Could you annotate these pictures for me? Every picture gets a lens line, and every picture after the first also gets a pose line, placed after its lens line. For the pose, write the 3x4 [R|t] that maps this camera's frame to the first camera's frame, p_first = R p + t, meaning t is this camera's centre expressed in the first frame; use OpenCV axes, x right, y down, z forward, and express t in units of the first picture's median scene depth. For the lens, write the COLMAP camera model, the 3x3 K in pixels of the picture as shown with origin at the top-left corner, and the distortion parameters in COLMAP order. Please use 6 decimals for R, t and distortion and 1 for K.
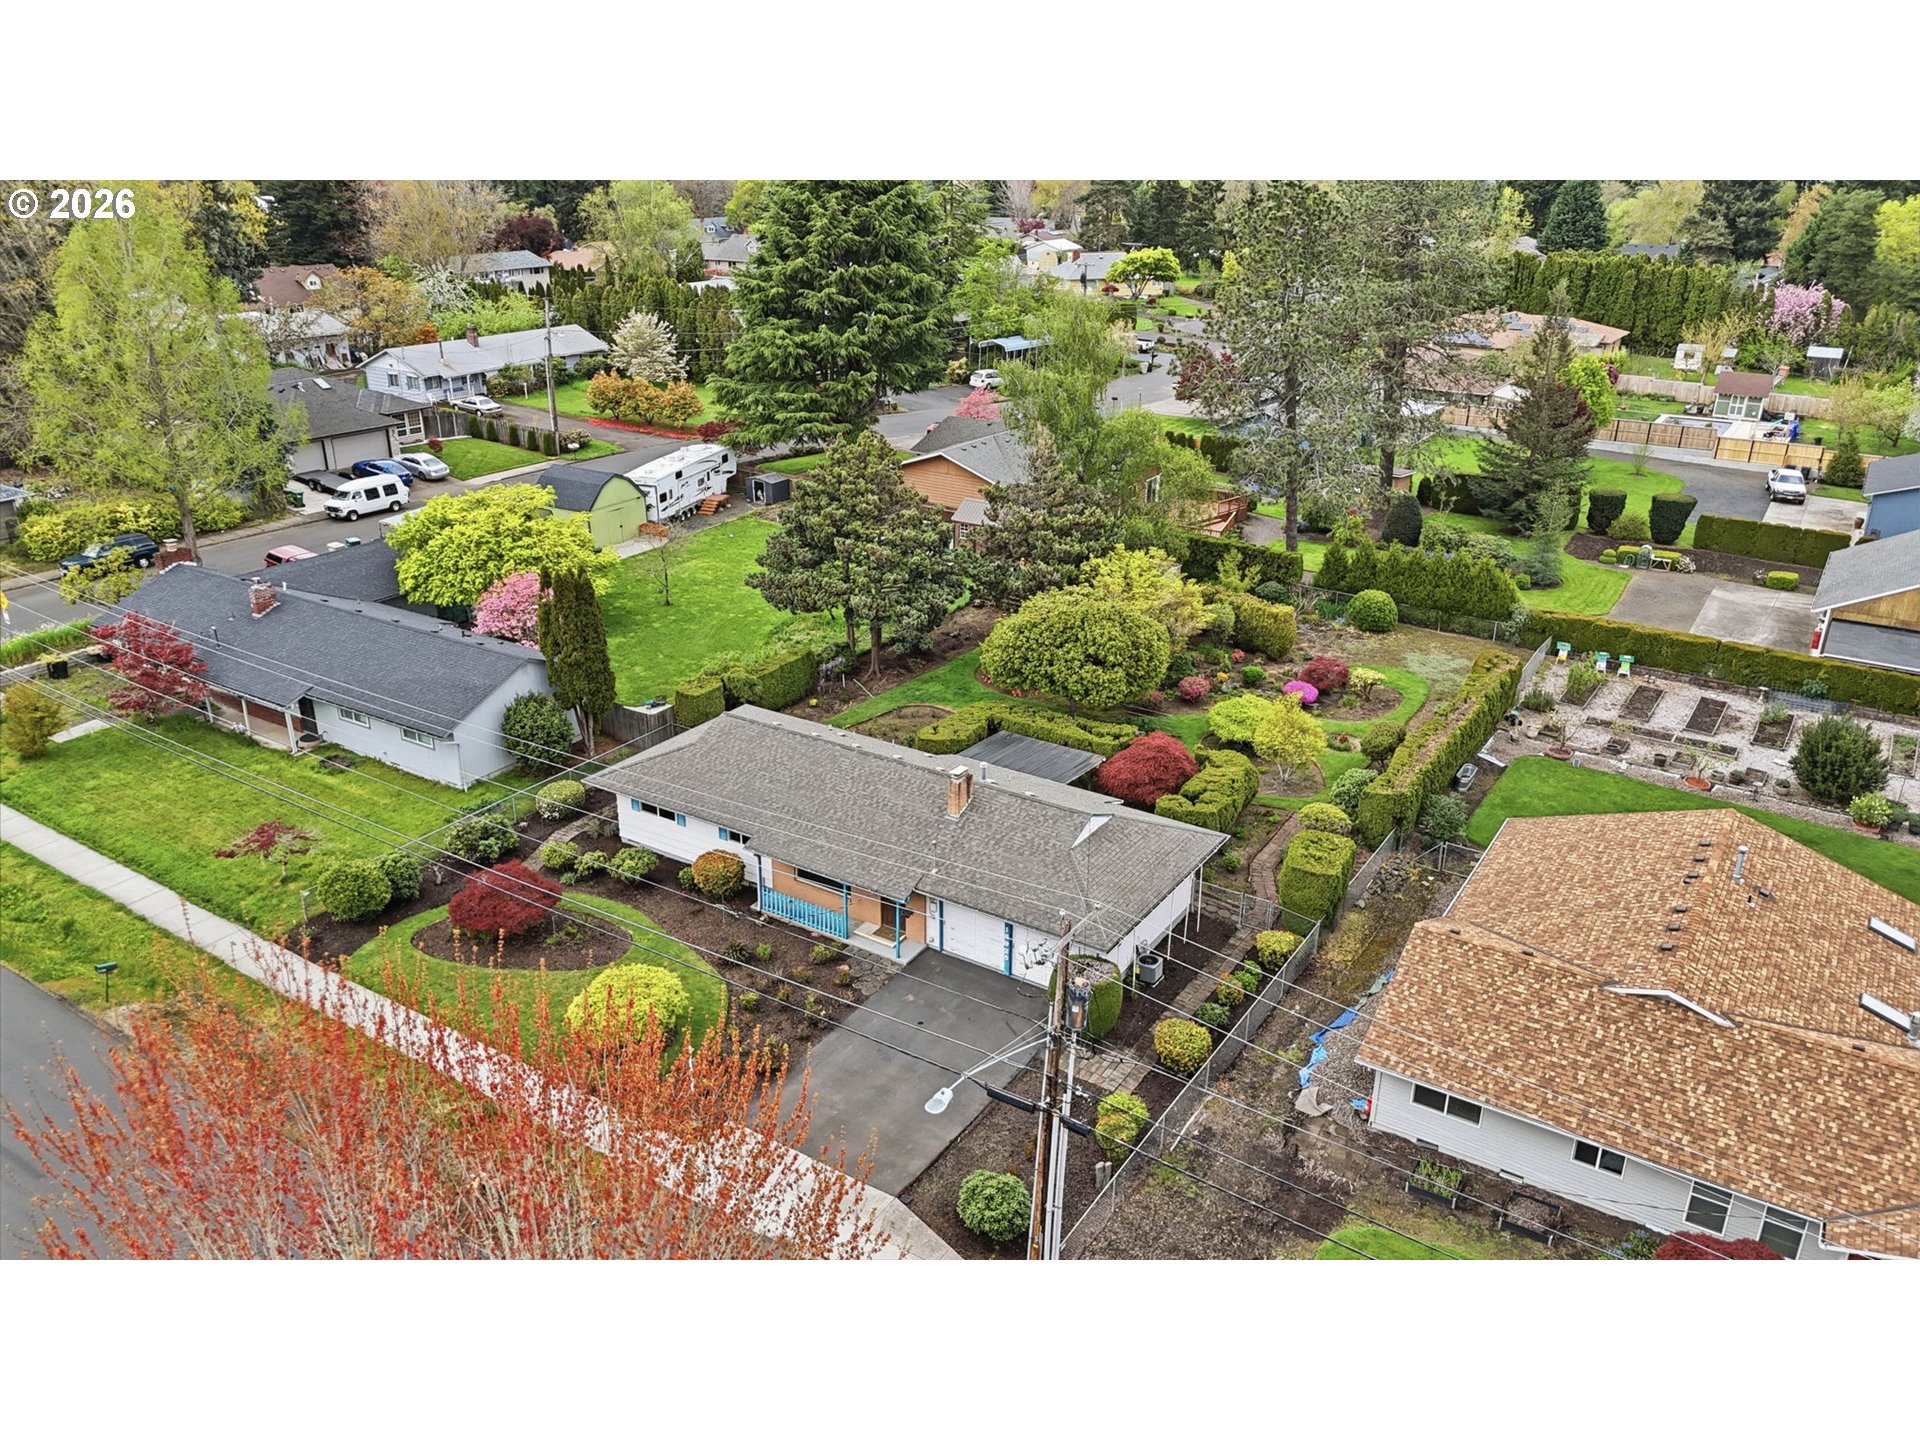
lens RADIAL K [[1433.8, 0, 959.5], [0, 1433.8, 719.3], [0, 0, 1]] dist [0.056026, -0.018592]
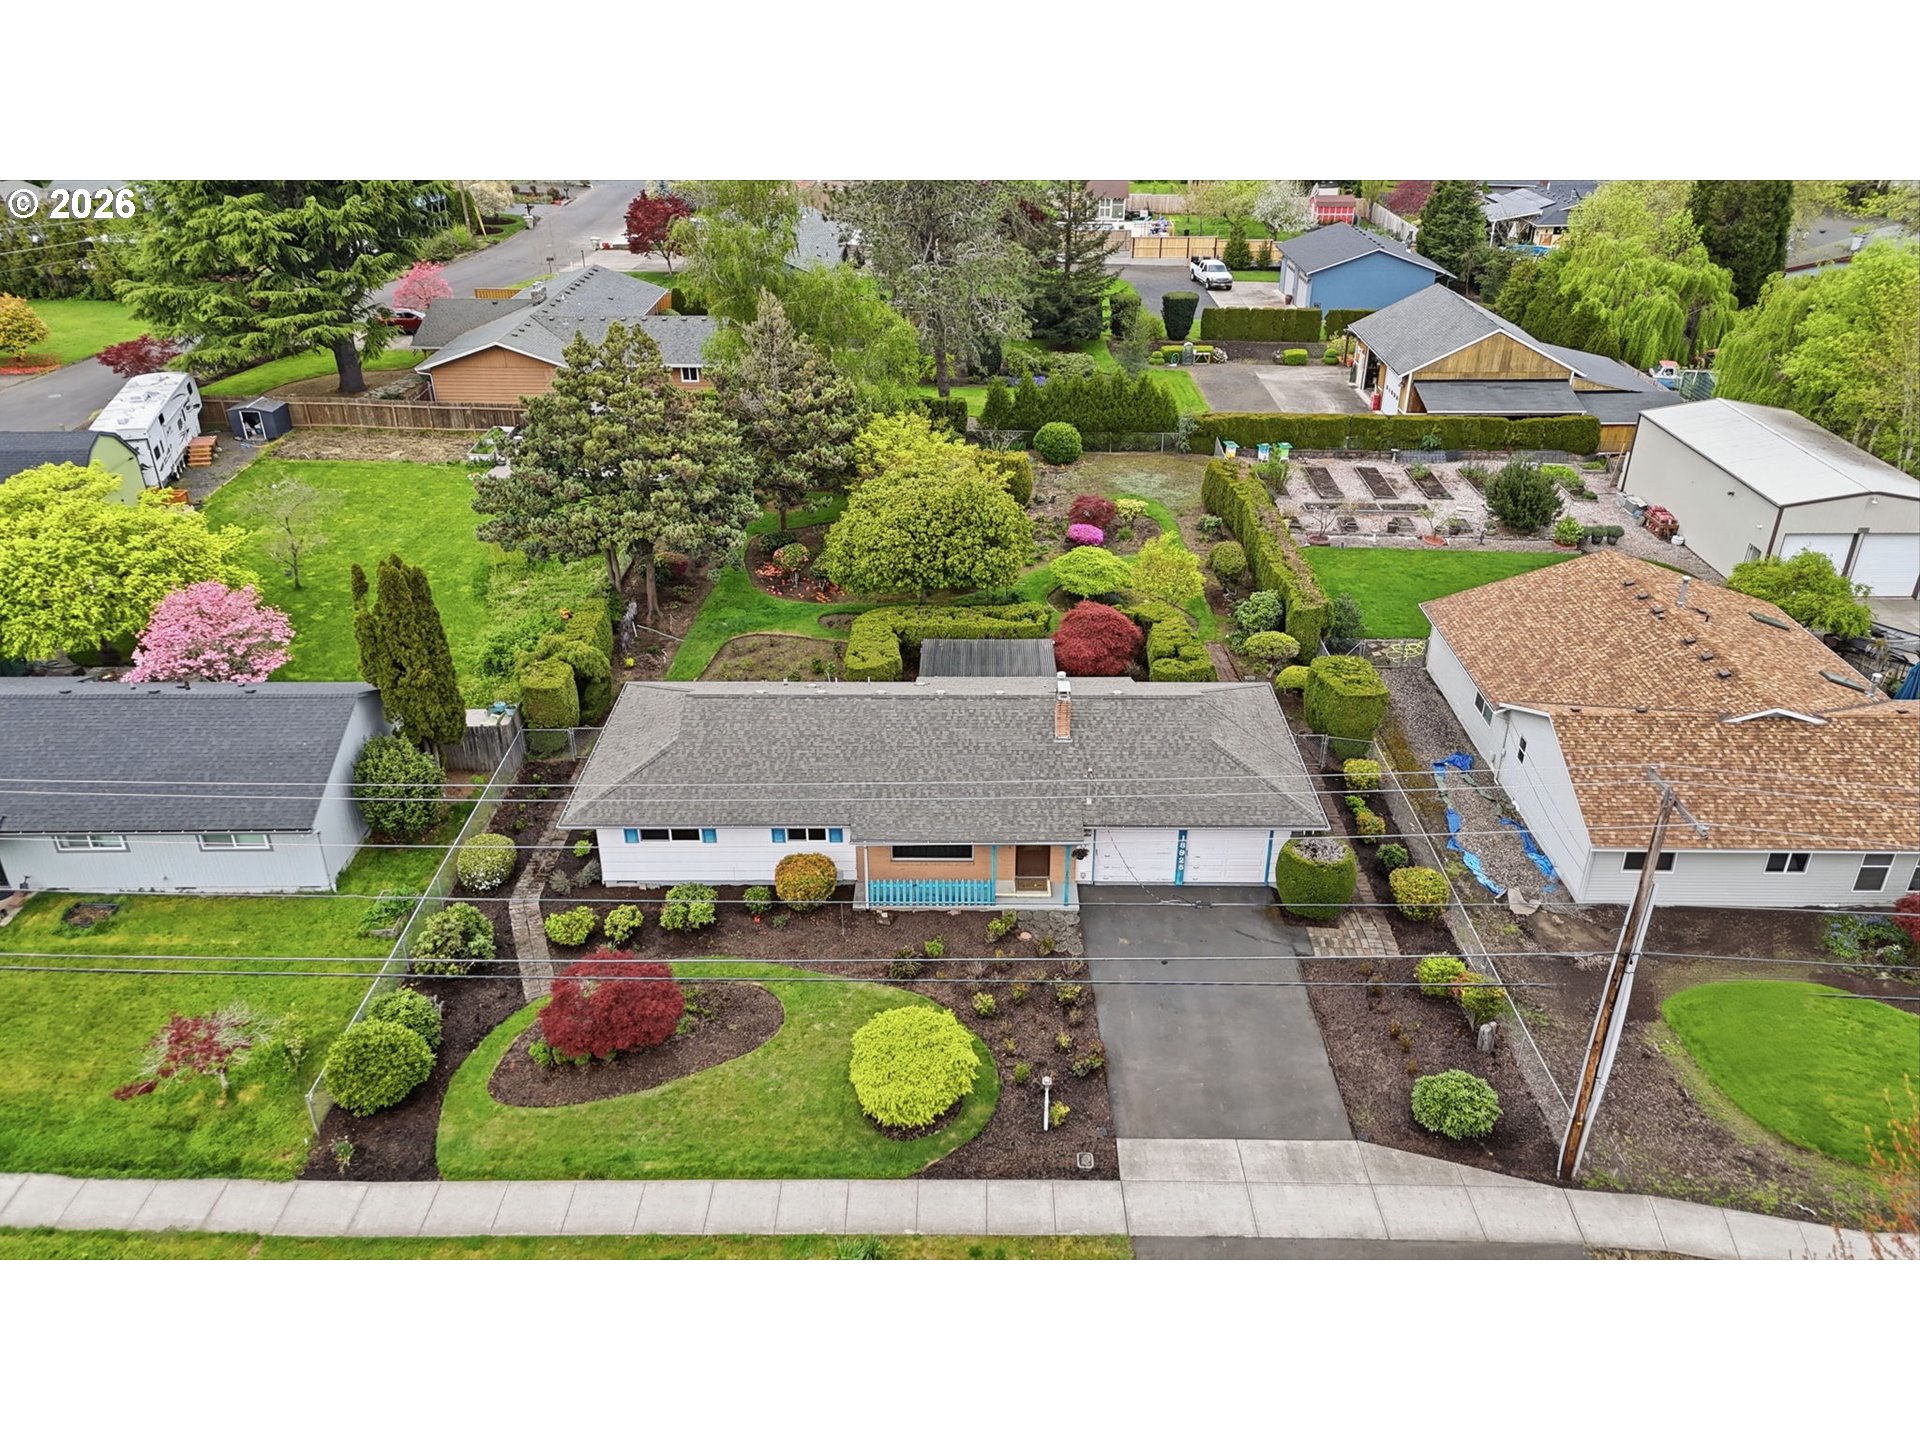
lens RADIAL K [[1433.8, 0, 963.1], [0, 1433.8, 719.8], [0, 0, 1]] dist [0.056026, -0.018592]
pose [[0.837761, -0.262701, 0.478690, -0.343658], [0.211408, 0.964340, 0.159234, -0.070971], [-0.503451, -0.032200, 0.863423, 0.180017]]
